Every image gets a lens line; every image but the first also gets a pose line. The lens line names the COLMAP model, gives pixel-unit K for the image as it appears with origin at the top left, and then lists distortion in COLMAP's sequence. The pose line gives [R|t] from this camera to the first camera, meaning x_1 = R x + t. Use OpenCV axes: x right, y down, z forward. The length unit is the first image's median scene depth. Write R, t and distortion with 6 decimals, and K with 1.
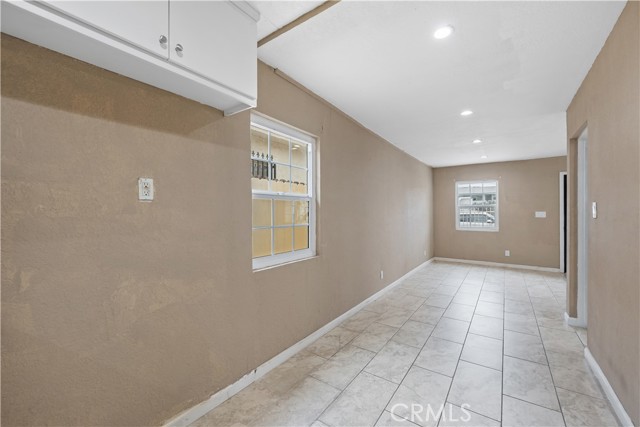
lens RADIAL K [[260.7, 0, 320.0], [0, 260.7, 213.5], [0, 0, 1]] dist [-0.000310, -0.000083]
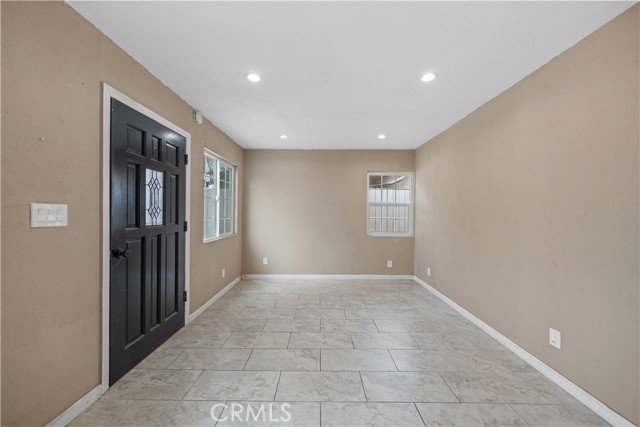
lens RADIAL K [[237.4, 0, 318.7], [0, 237.4, 213.0], [0, 0, 1]] dist [-0.000292, -0.000079]
pose [[-0.571268, -0.000396, 0.820764, 1.751531], [-0.004168, 0.999988, -0.002418, 0.003788], [-0.820753, -0.004803, -0.571263, 3.158289]]
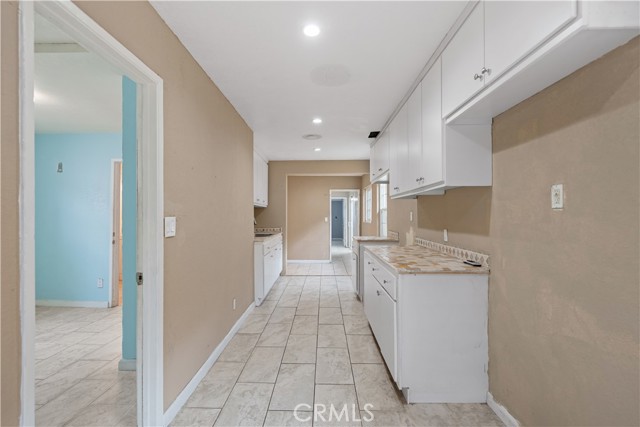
lens RADIAL K [[287.4, 0, 320.0], [0, 287.4, 213.5], [0, 0, 1]] dist [-0.001855, -0.000365]
pose [[-0.818165, 0.006229, -0.574950, 0.503232], [0.007673, 0.999971, -0.000085, -0.033746], [0.574933, -0.004481, -0.818188, 1.130369]]
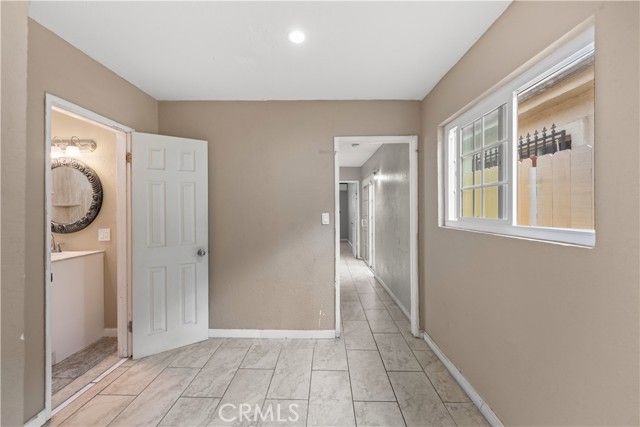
lens RADIAL K [[237.4, 0, 318.7], [0, 237.4, 213.0], [0, 0, 1]] dist [-0.000292, -0.000079]
pose [[-0.828208, 0.019242, -0.560090, -1.614525], [0.014701, 0.999812, 0.012610, 0.012844], [0.560227, 0.002210, -0.828336, -1.726040]]
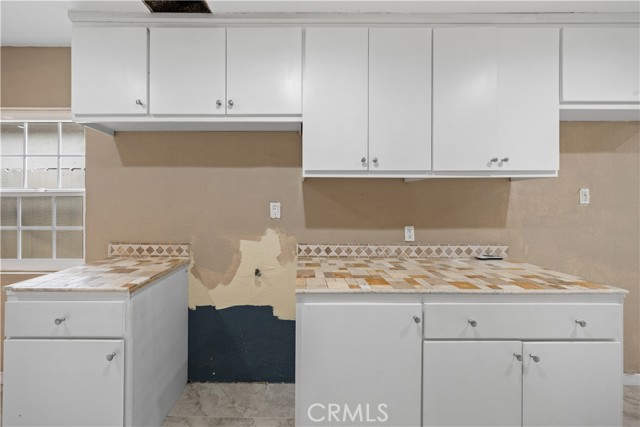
lens RADIAL K [[227.8, 0, 321.0], [0, 227.8, 204.8], [0, 0, 1]] dist [-0.000555, 0.000164]
pose [[0.580849, 0.003606, -0.814003, -0.414136], [-0.006823, 0.999977, -0.000439, -0.031967], [0.813983, 0.005810, 0.580860, -0.725497]]
